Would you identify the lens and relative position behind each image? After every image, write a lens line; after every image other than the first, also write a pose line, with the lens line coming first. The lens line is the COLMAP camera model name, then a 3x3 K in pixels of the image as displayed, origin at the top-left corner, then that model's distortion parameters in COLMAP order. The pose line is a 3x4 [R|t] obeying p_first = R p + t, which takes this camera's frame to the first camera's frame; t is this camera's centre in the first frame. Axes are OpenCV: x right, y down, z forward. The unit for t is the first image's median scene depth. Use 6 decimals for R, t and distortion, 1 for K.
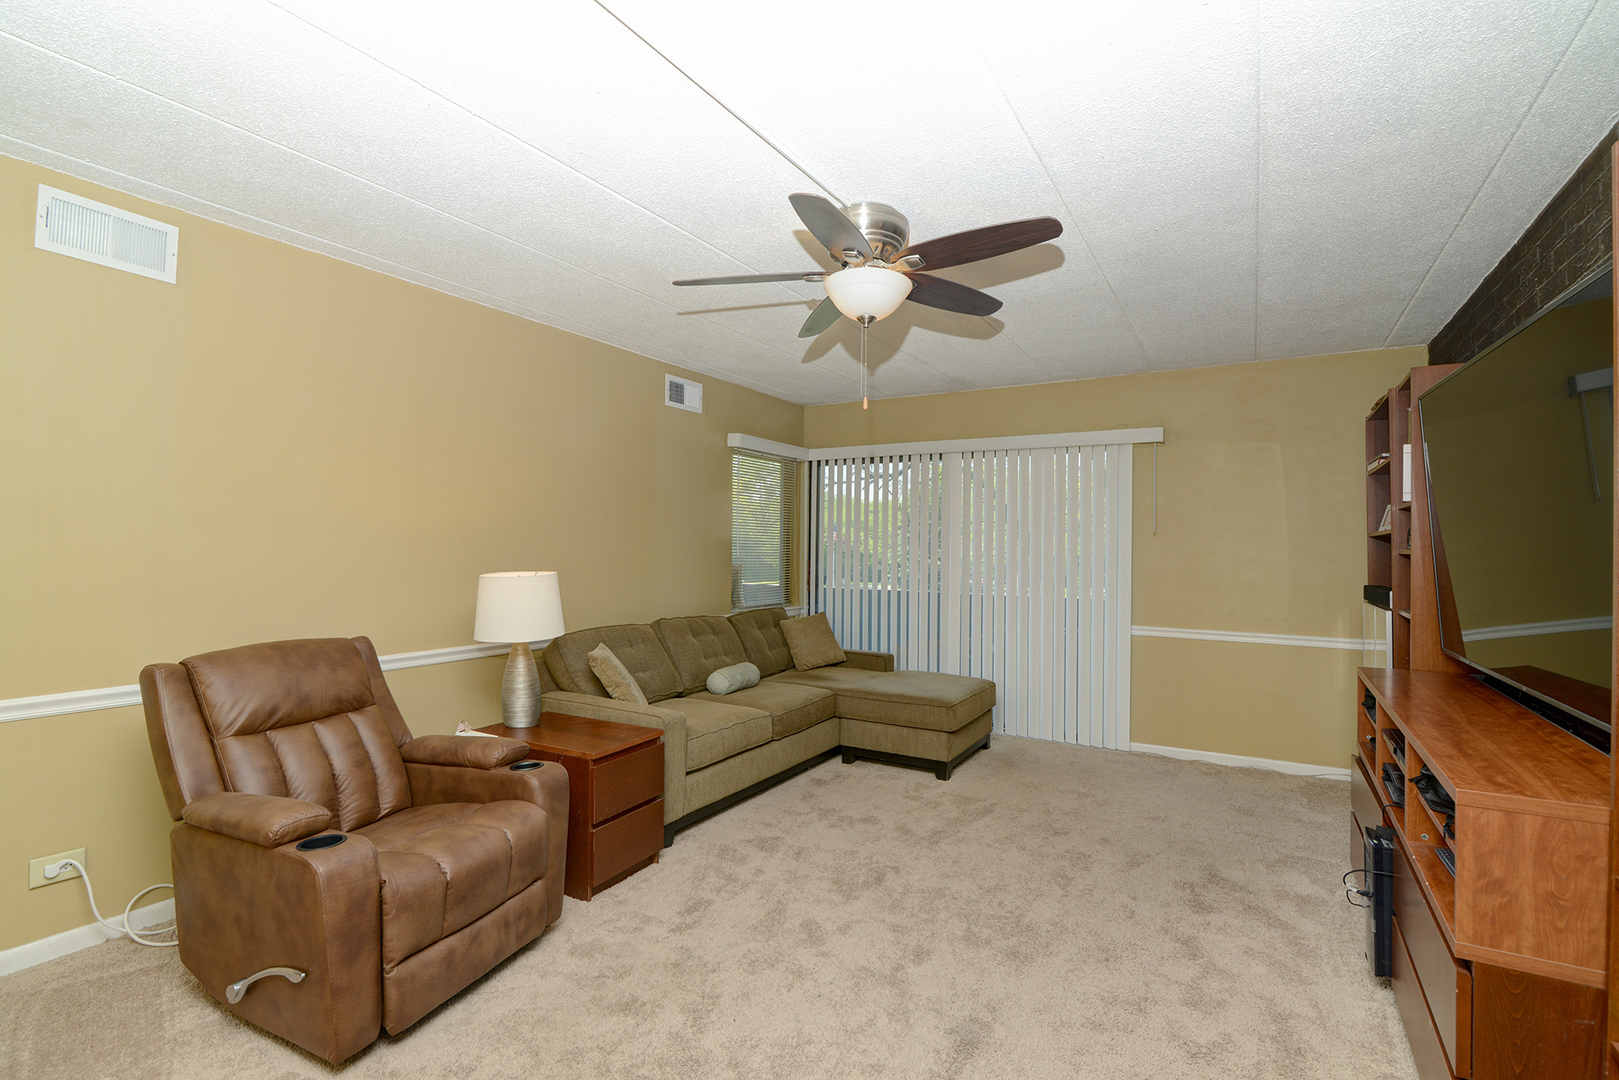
lens RADIAL K [[741.8, 0, 810.7], [0, 741.8, 536.1], [0, 0, 1]] dist [-0.022397, 0.001479]
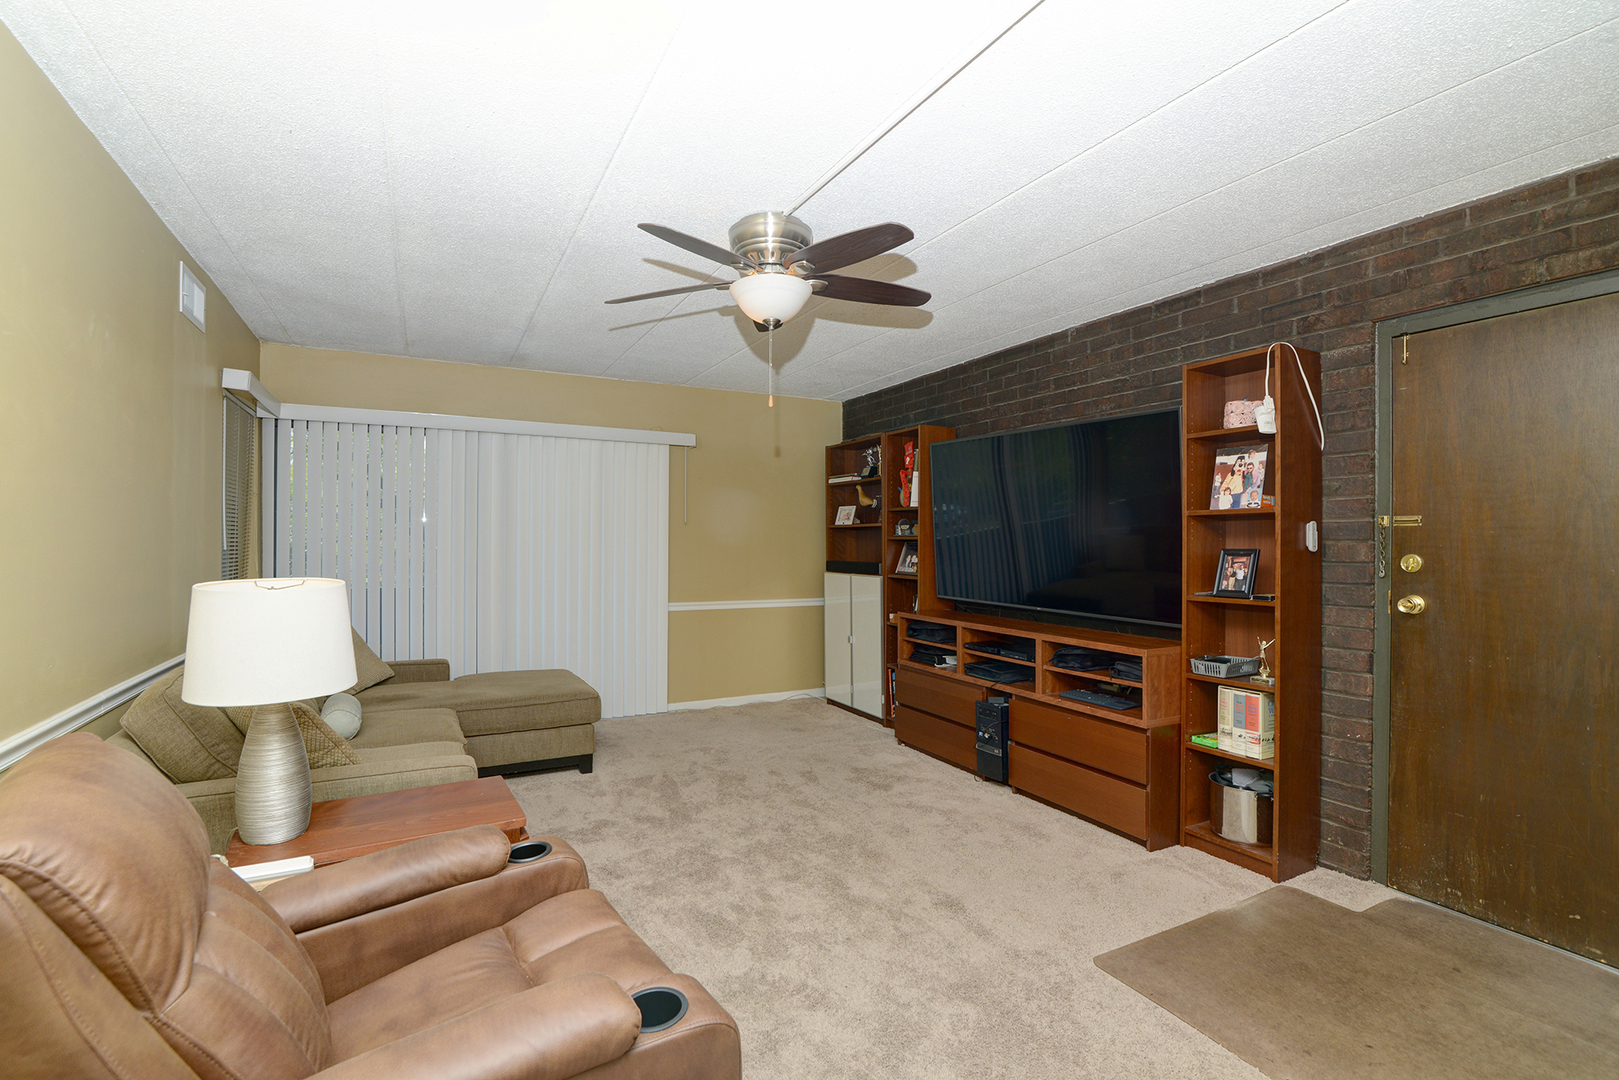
lens RADIAL K [[741.8, 0, 803.7], [0, 741.8, 538.2], [0, 0, 1]] dist [-0.022397, 0.001479]
pose [[0.523536, -0.005968, 0.851983, -0.655249], [-0.012614, 0.999812, 0.014755, 0.000542], [-0.851910, -0.018472, 0.523362, 0.323833]]
